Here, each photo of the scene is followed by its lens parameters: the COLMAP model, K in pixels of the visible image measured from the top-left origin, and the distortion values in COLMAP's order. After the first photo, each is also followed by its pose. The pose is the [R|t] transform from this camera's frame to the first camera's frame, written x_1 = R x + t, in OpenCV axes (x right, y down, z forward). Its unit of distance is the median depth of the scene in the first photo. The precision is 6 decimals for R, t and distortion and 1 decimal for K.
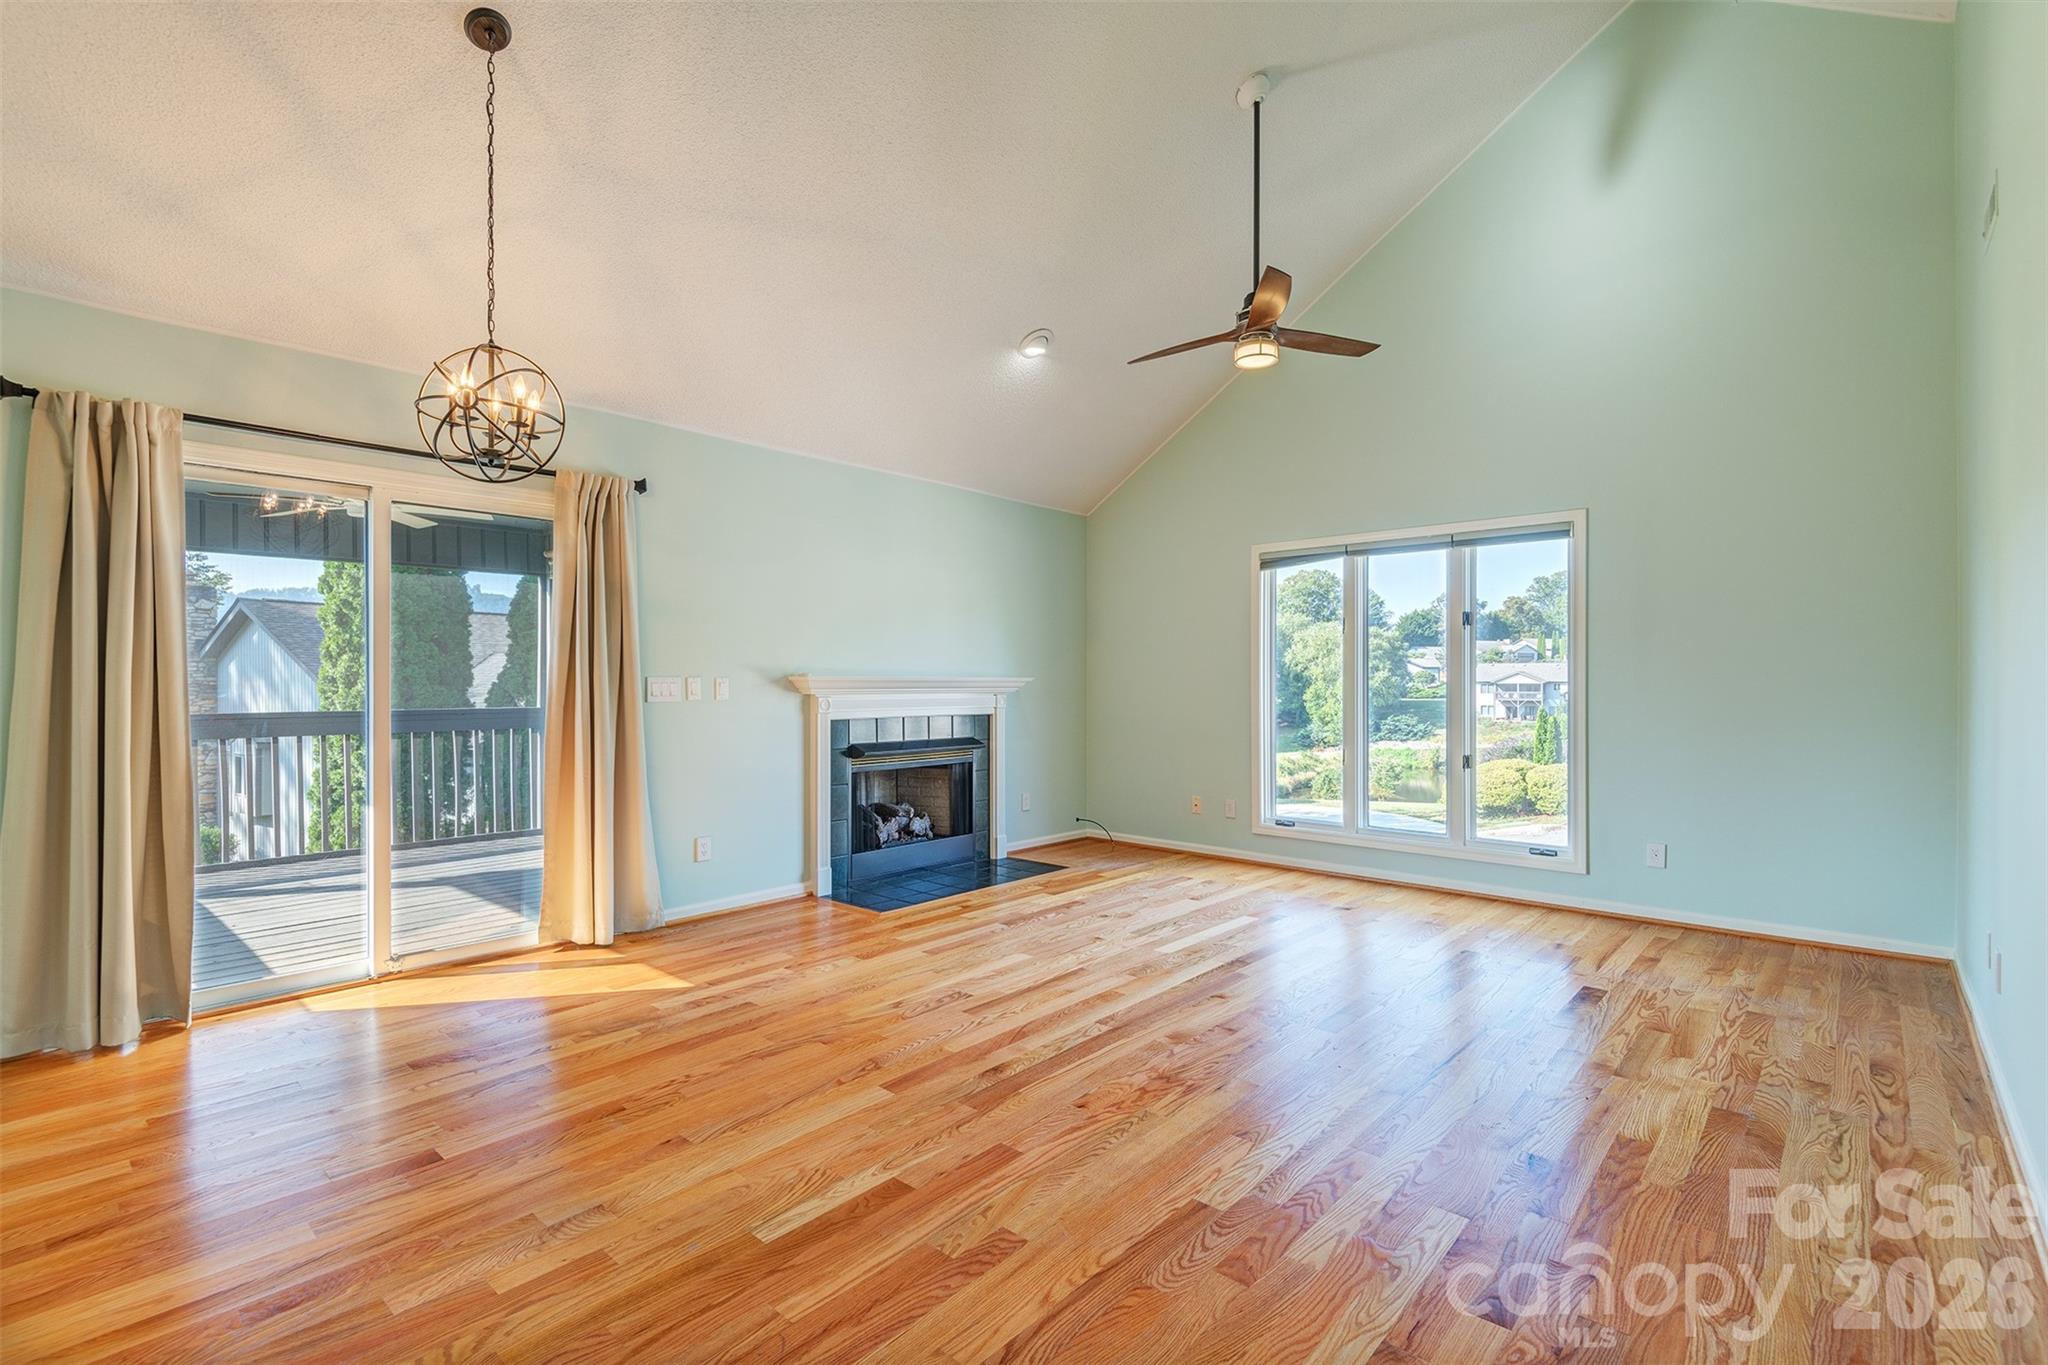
lens RADIAL K [[935.1, 0, 1009.7], [0, 935.1, 682.7], [0, 0, 1]] dist [0.016833, -0.000688]
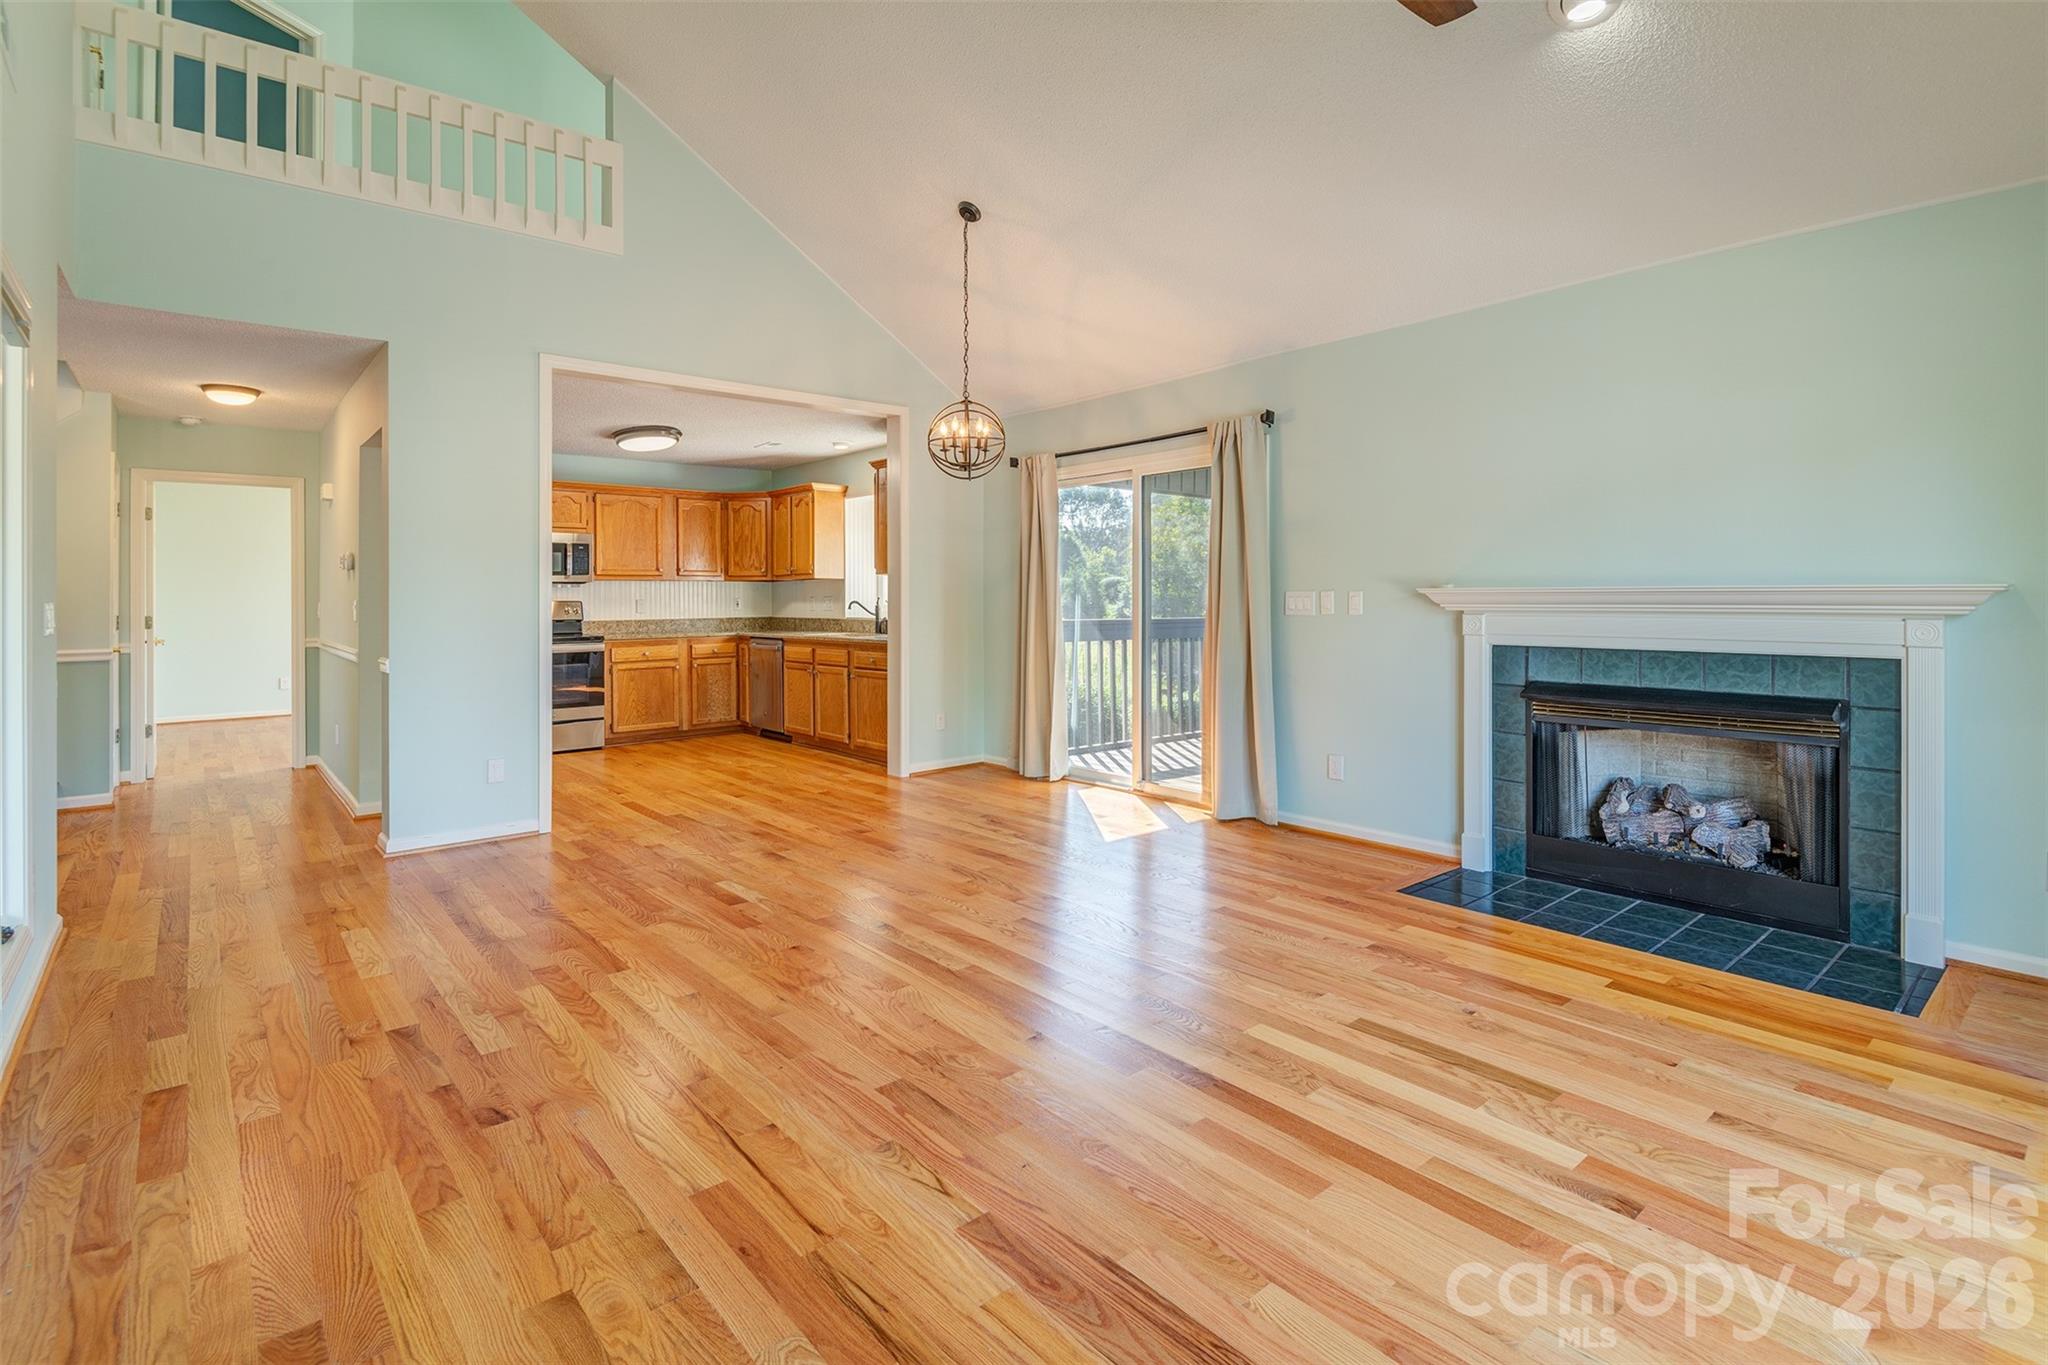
lens RADIAL K [[960.6, 0, 1024.5], [0, 960.6, 594.7], [0, 0, 1]] dist [0.033247, -0.019982]
pose [[-0.123906, -0.002637, -0.992290, 0.661733], [0.004559, 0.999984, -0.003227, -0.000042], [0.992283, -0.004923, -0.123892, 0.750663]]
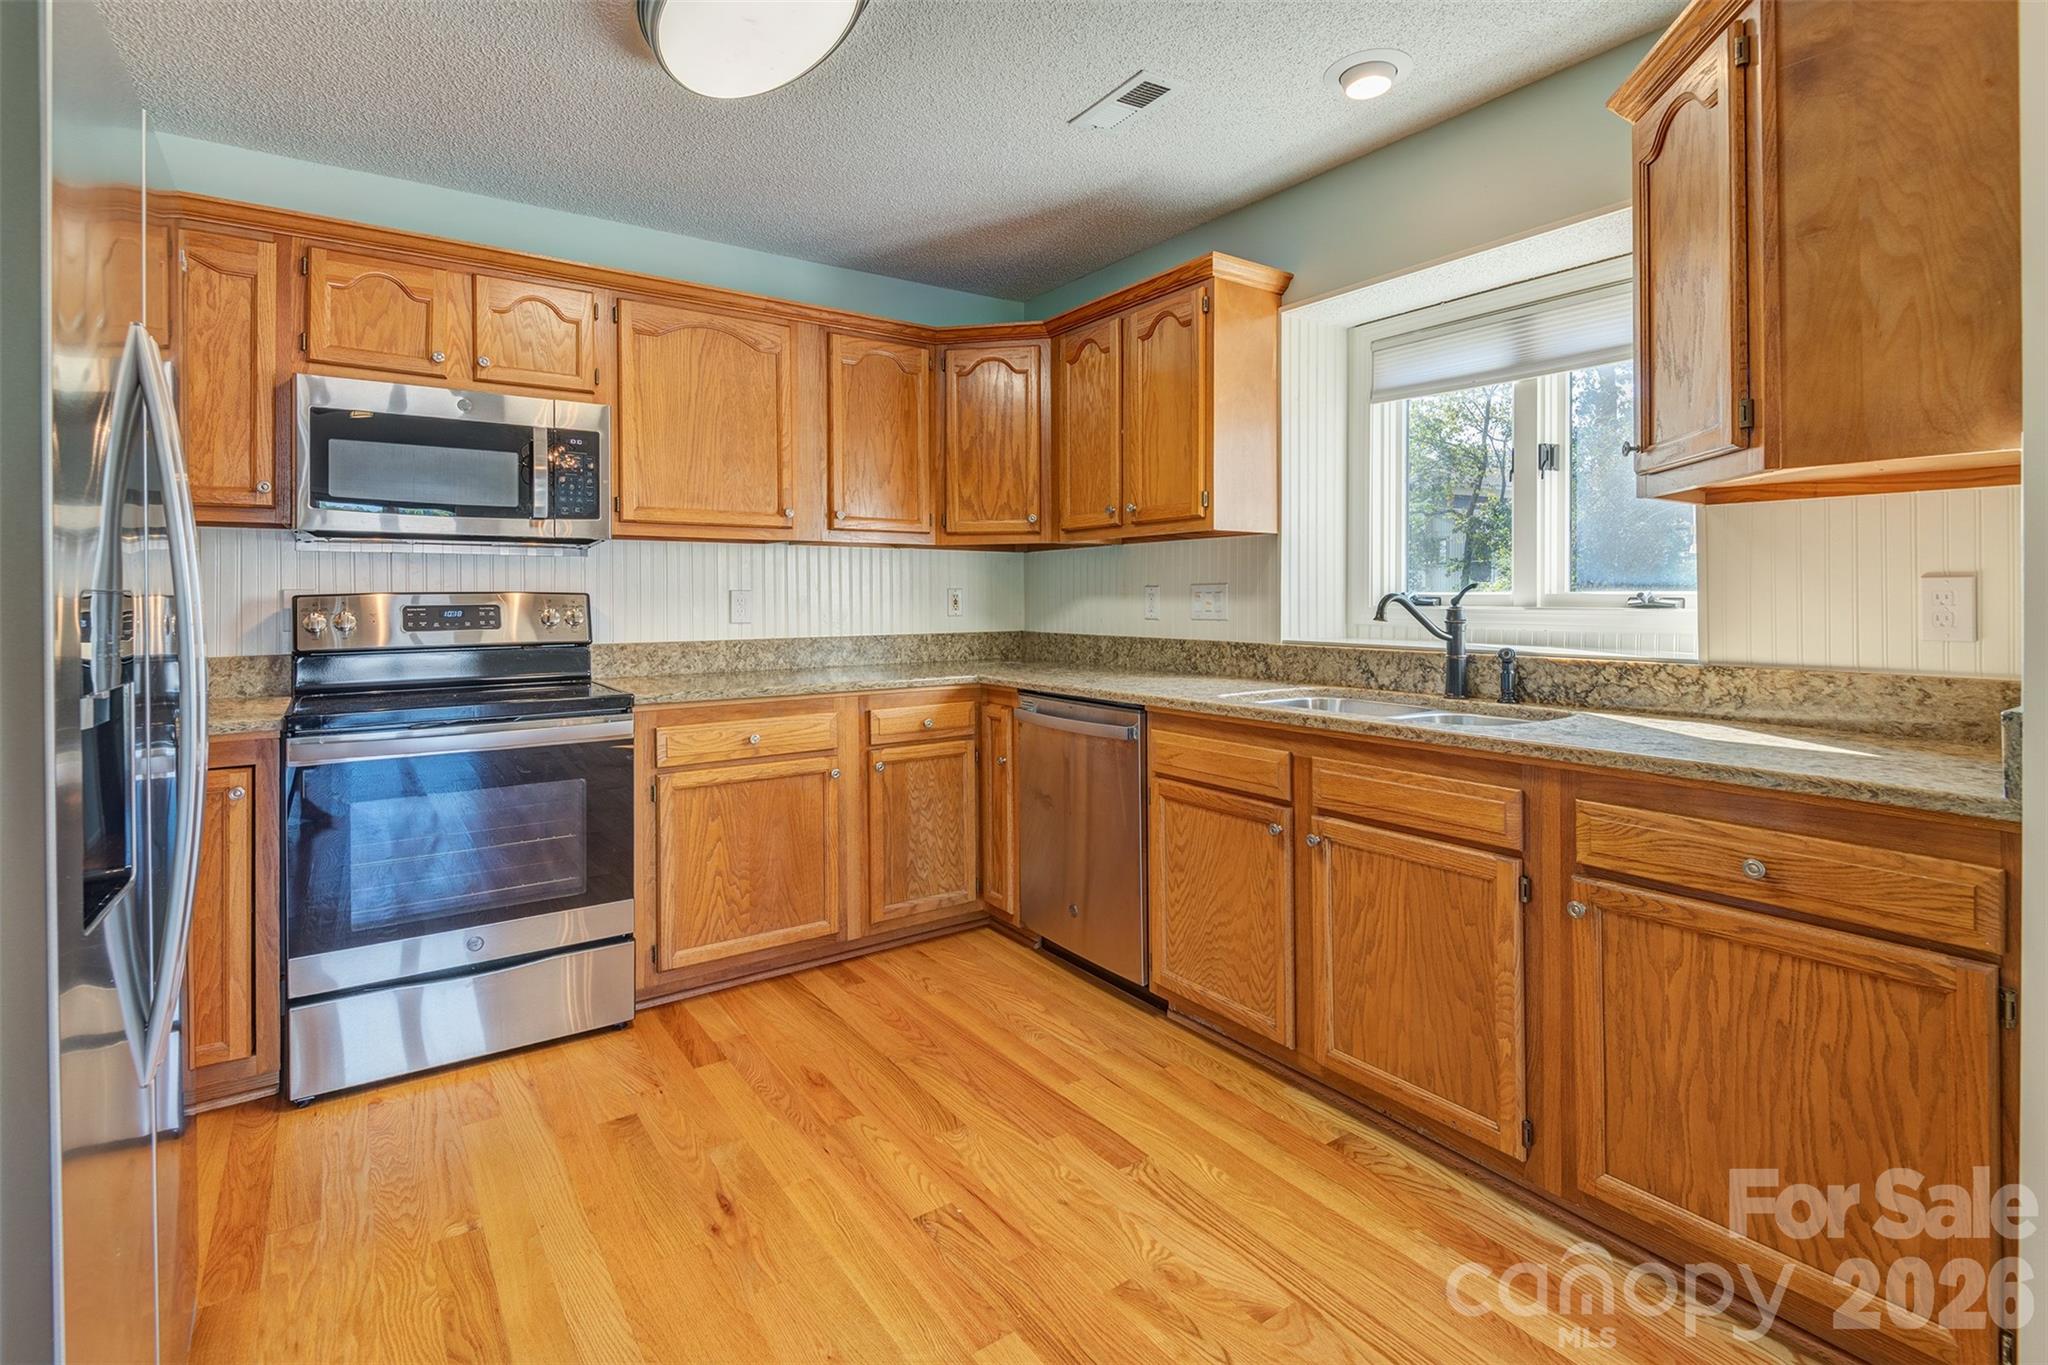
lens RADIAL K [[974.7, 0, 1047.5], [0, 974.7, 597.2], [0, 0, 1]] dist [0.026181, -0.021038]
pose [[-0.207698, 0.003716, -0.978186, -0.320048], [0.001777, 0.999993, 0.003422, 0.003107], [0.978191, -0.001028, -0.207703, 0.220637]]
